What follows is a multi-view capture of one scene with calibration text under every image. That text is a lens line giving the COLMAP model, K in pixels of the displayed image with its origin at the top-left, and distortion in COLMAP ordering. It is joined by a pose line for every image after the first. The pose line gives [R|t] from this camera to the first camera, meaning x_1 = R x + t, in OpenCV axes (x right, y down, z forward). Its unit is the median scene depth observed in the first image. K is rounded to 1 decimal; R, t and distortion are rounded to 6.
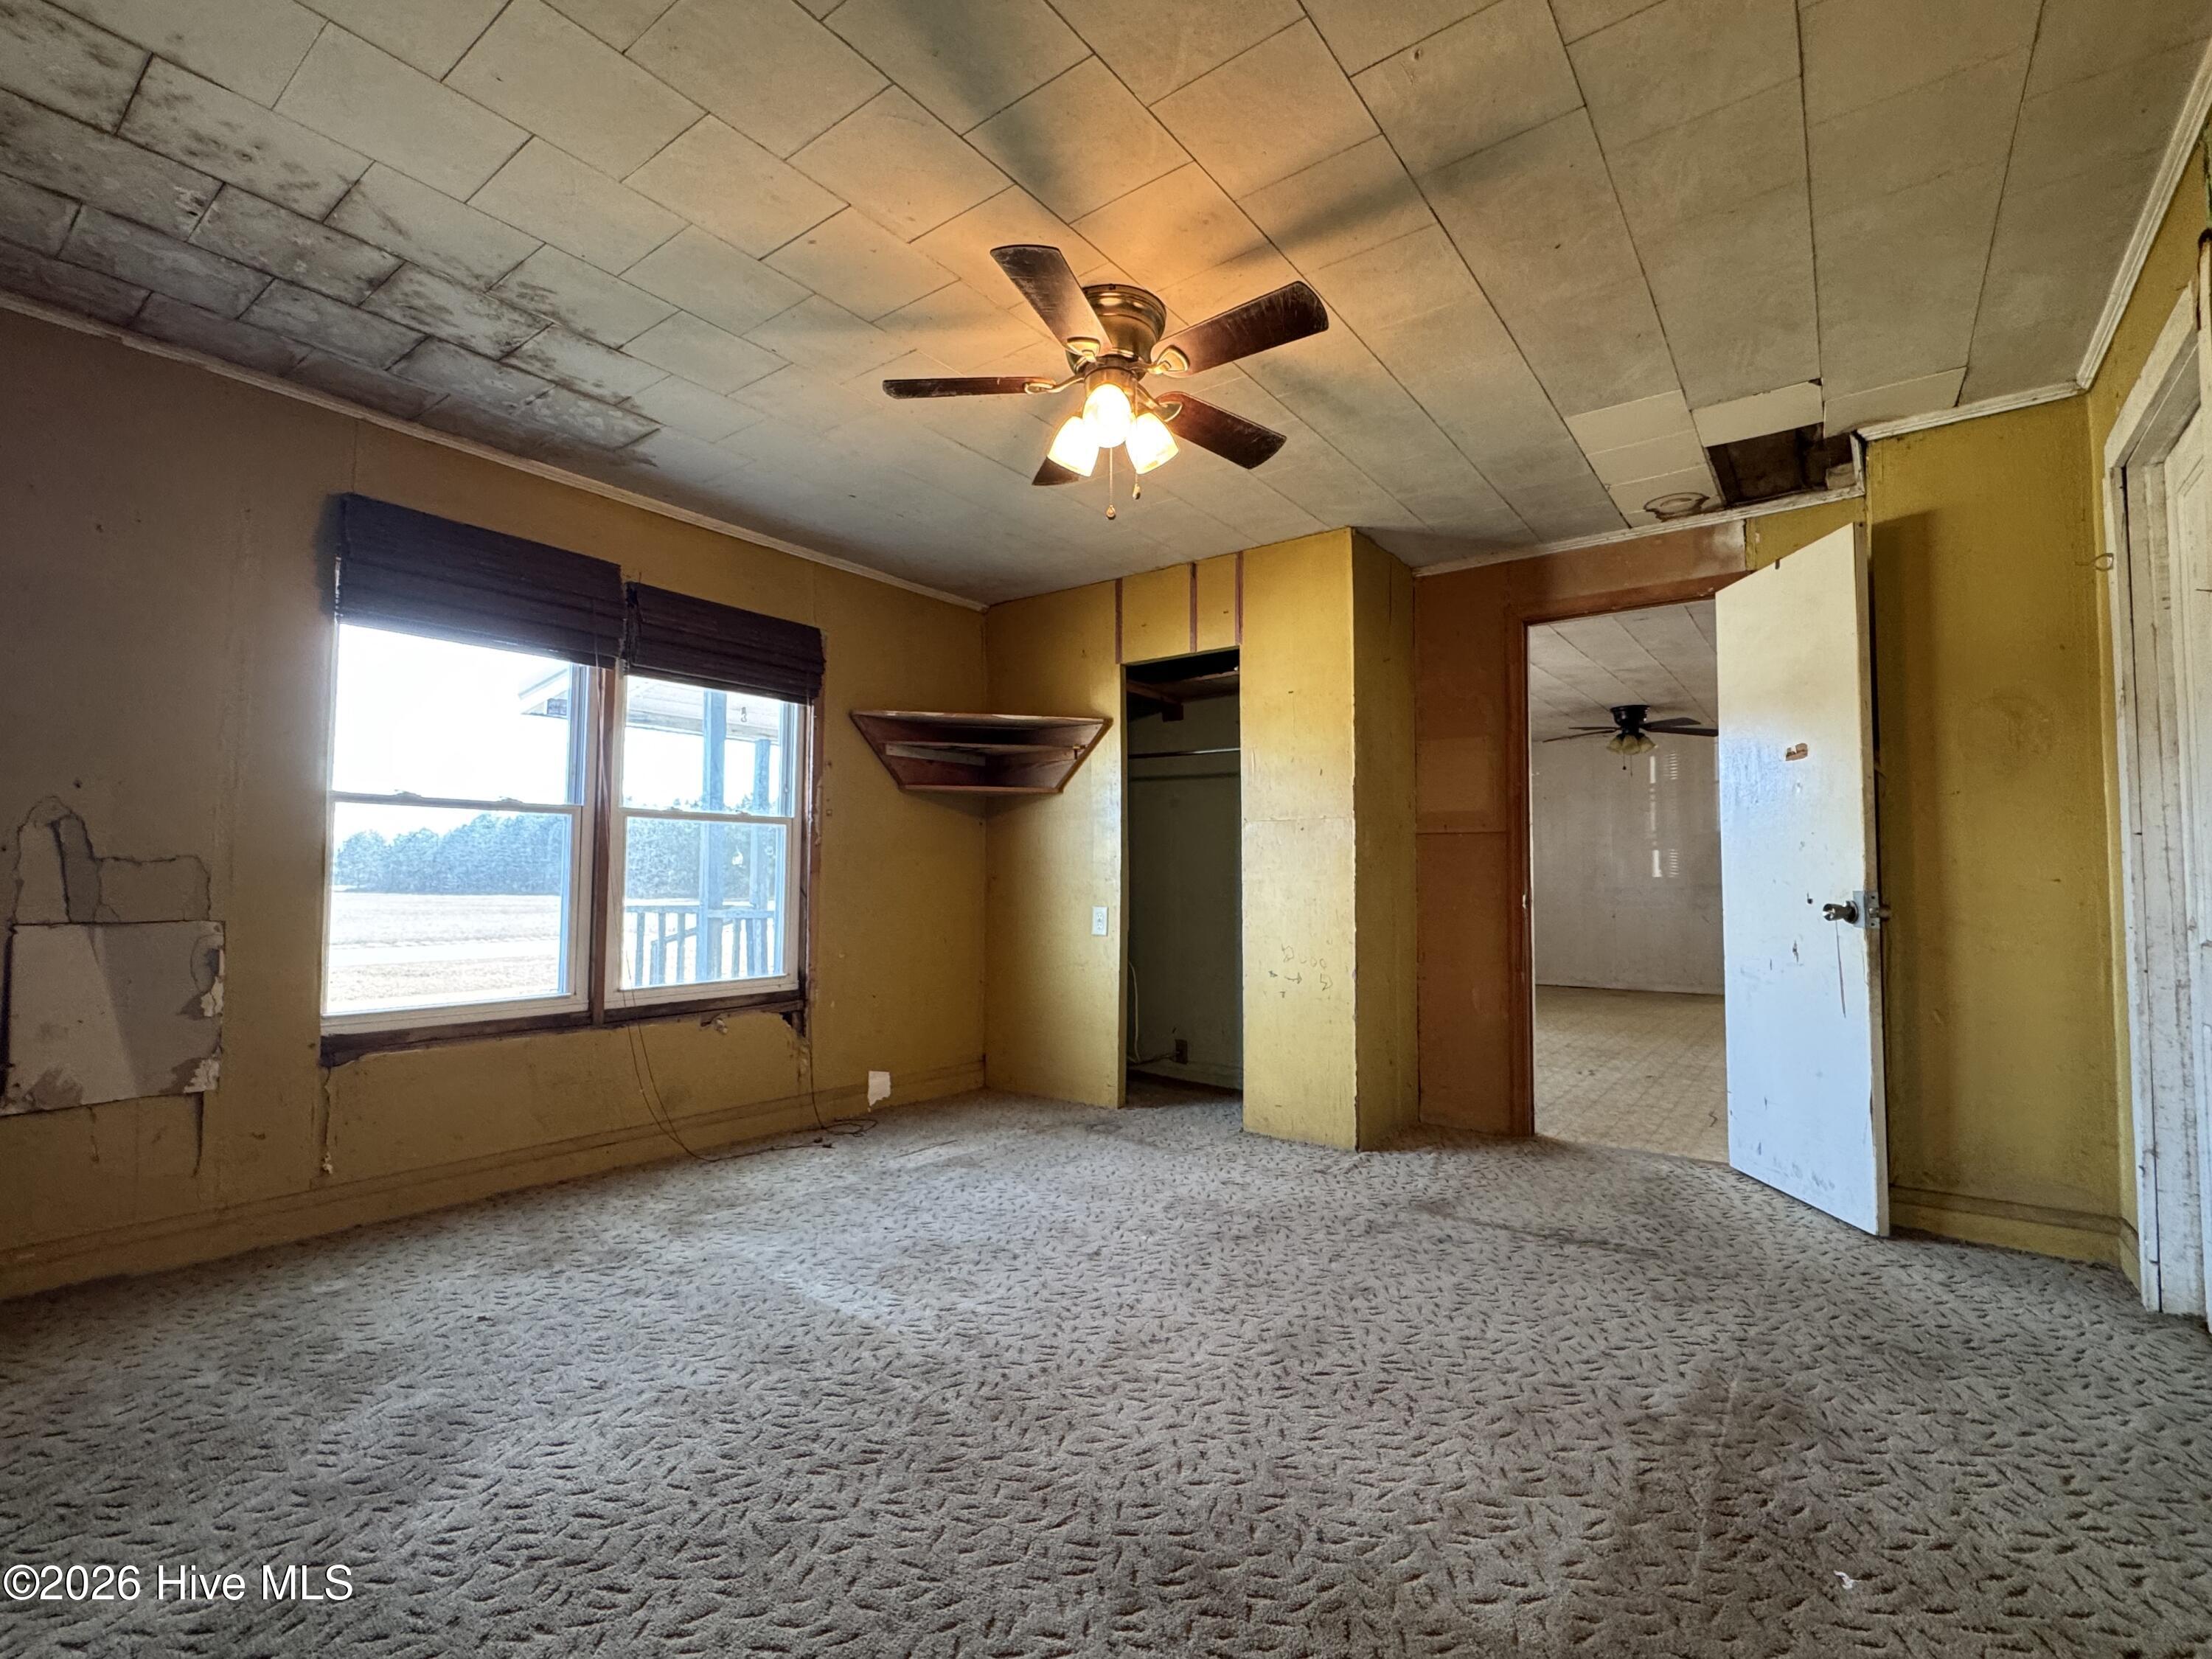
lens RADIAL K [[1008.6, 0, 1103.8], [0, 1008.6, 826.1], [0, 0, 1]] dist [0.001347, -0.000728]
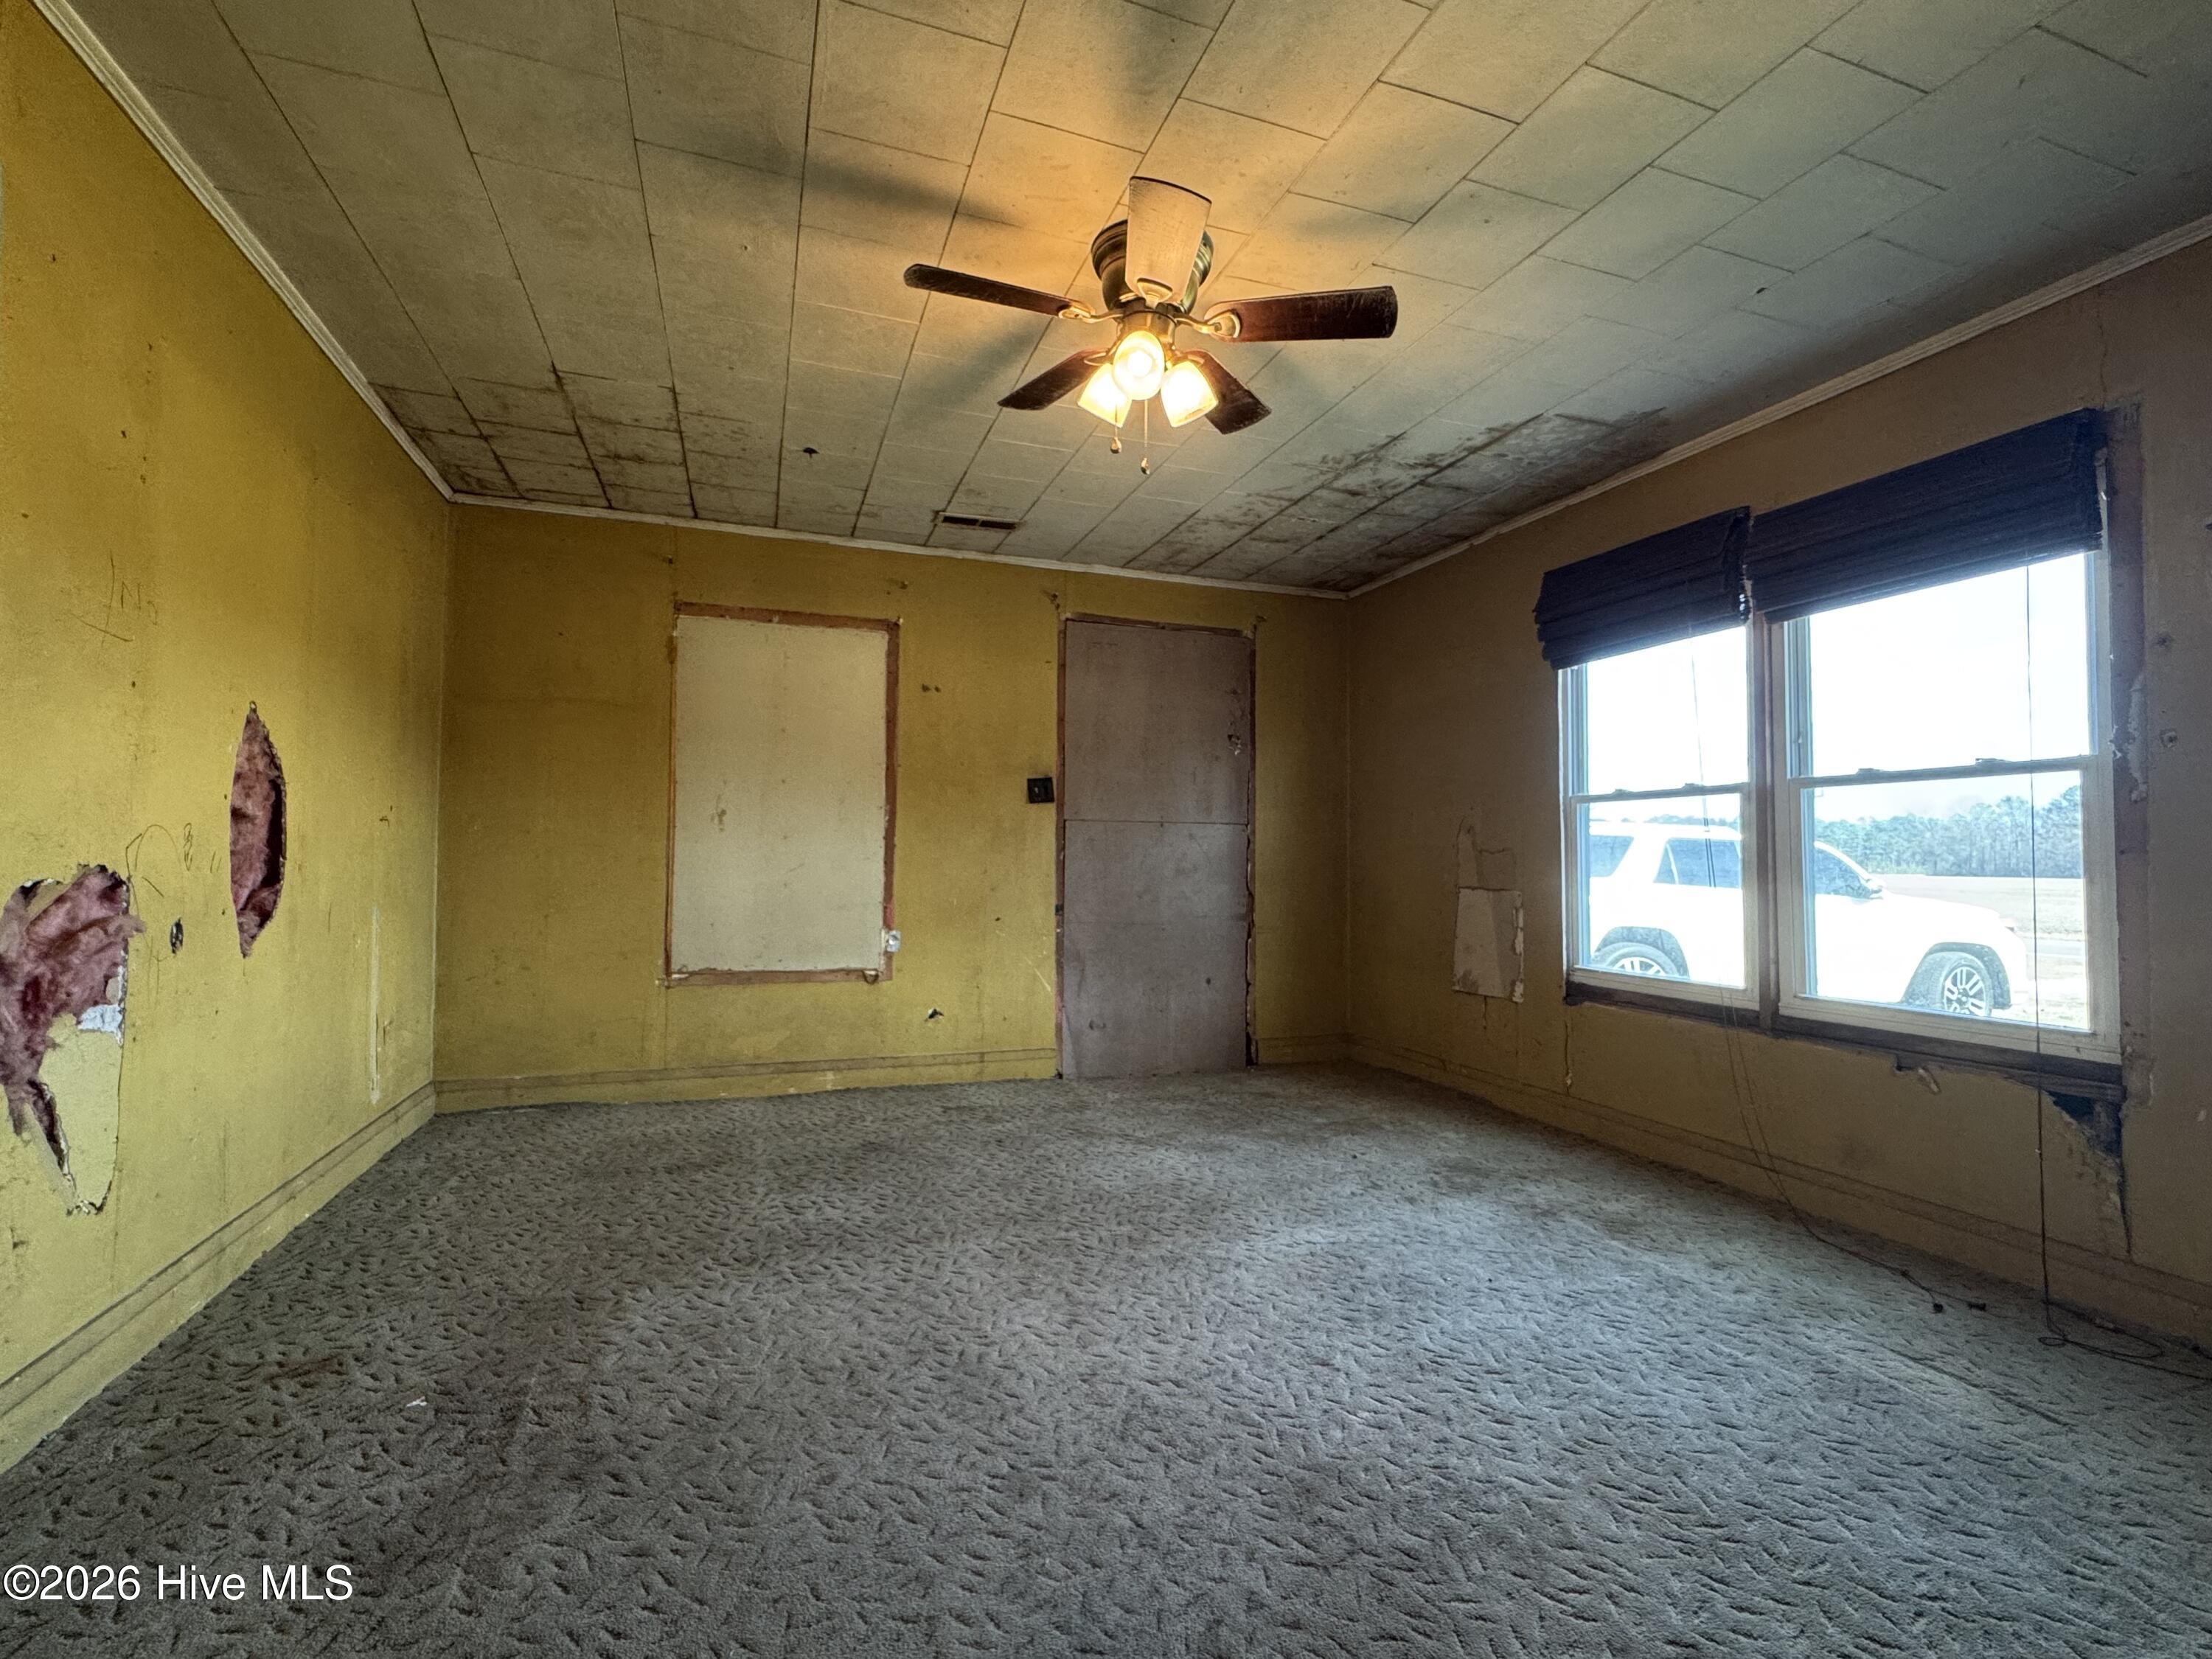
lens RADIAL K [[1008.6, 0, 1107.5], [0, 1008.6, 826.1], [0, 0, 1]] dist [0.001347, -0.000728]
pose [[-0.548123, -0.035768, -0.835633, 0.688775], [0.034077, 0.997301, -0.065040, 0.072101], [0.835703, -0.064126, -0.545425, 1.256173]]
